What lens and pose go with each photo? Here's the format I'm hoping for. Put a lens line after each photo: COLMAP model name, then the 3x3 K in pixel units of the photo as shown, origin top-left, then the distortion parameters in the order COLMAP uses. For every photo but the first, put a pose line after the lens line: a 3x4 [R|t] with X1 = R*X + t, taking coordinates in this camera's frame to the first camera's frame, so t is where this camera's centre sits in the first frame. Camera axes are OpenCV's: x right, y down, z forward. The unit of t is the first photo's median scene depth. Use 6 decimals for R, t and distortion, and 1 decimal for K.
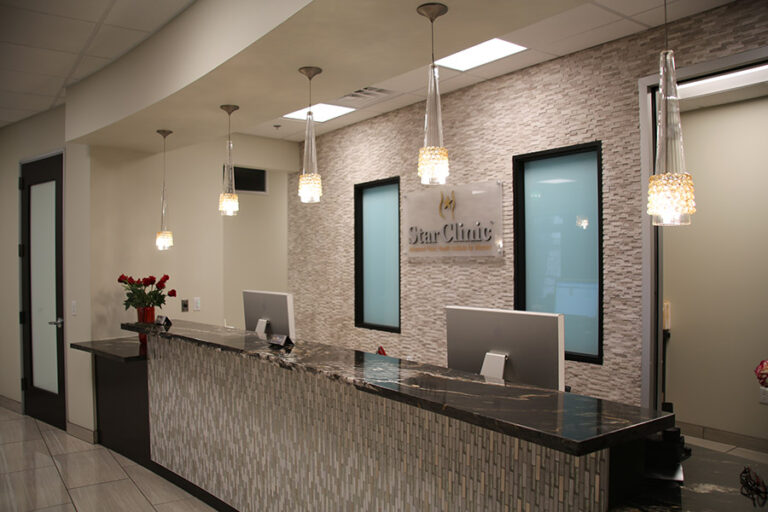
lens RADIAL K [[614.8, 0, 384.0], [0, 614.8, 256.0], [0, 0, 1]] dist [-0.153190, 0.098753]
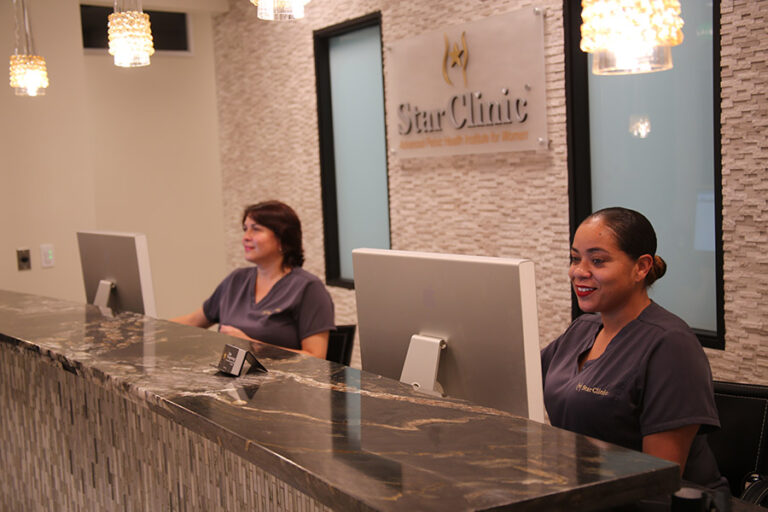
lens RADIAL K [[1054.7, 0, 380.7], [0, 1054.7, 257.7], [0, 0, 1]] dist [0.115670, 0.015975]
pose [[0.994566, -0.033572, -0.098542, 0.133827], [0.042625, 0.994915, 0.091250, 0.003191], [0.094978, -0.094955, 0.990940, 0.049362]]
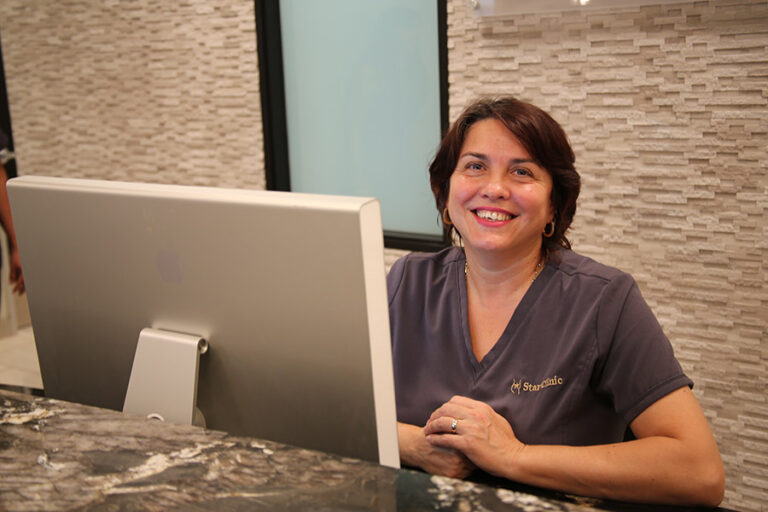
lens RADIAL K [[968.1, 0, 385.7], [0, 968.1, 257.4], [0, 0, 1]] dist [0.072775, 0.072238]
pose [[0.951926, -0.099750, 0.289631, -0.195153], [0.035720, 0.975192, 0.218458, 0.013057], [-0.304237, -0.197611, 0.931874, 0.619501]]
